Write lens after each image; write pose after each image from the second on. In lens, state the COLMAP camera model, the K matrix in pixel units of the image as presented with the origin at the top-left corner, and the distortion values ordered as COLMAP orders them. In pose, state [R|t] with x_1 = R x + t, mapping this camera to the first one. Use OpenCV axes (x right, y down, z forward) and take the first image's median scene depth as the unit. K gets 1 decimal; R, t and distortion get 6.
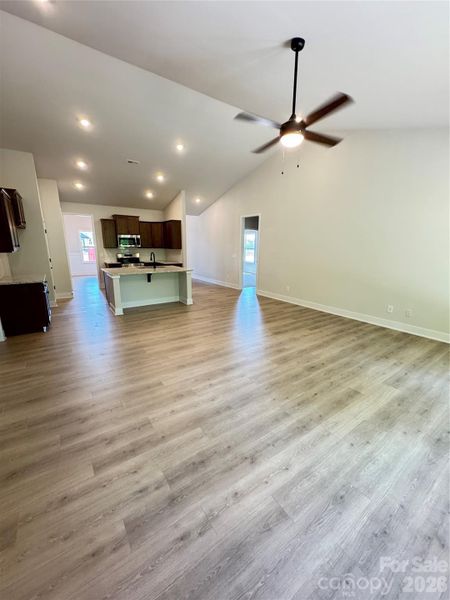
lens RADIAL K [[238.9, 0, 224.5], [0, 238.9, 299.1], [0, 0, 1]] dist [-0.001999, -0.000418]
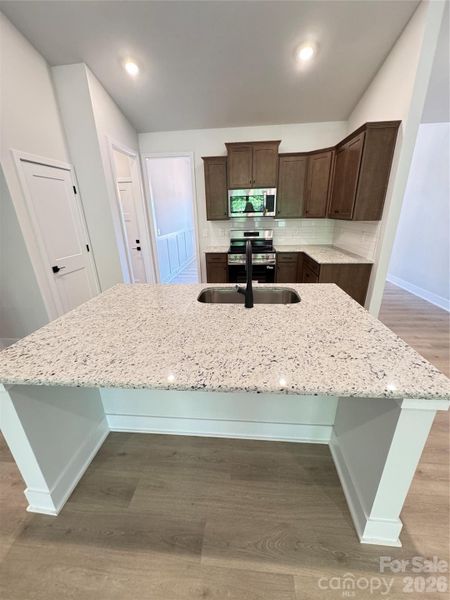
lens RADIAL K [[238.9, 0, 227.0], [0, 238.9, 298.1], [0, 0, 1]] dist [-0.001999, -0.000418]
pose [[0.769667, 0.191943, -0.608909, -0.123979], [-0.119395, 0.980184, 0.158062, -0.132331], [0.627182, -0.048954, 0.777333, 0.613952]]
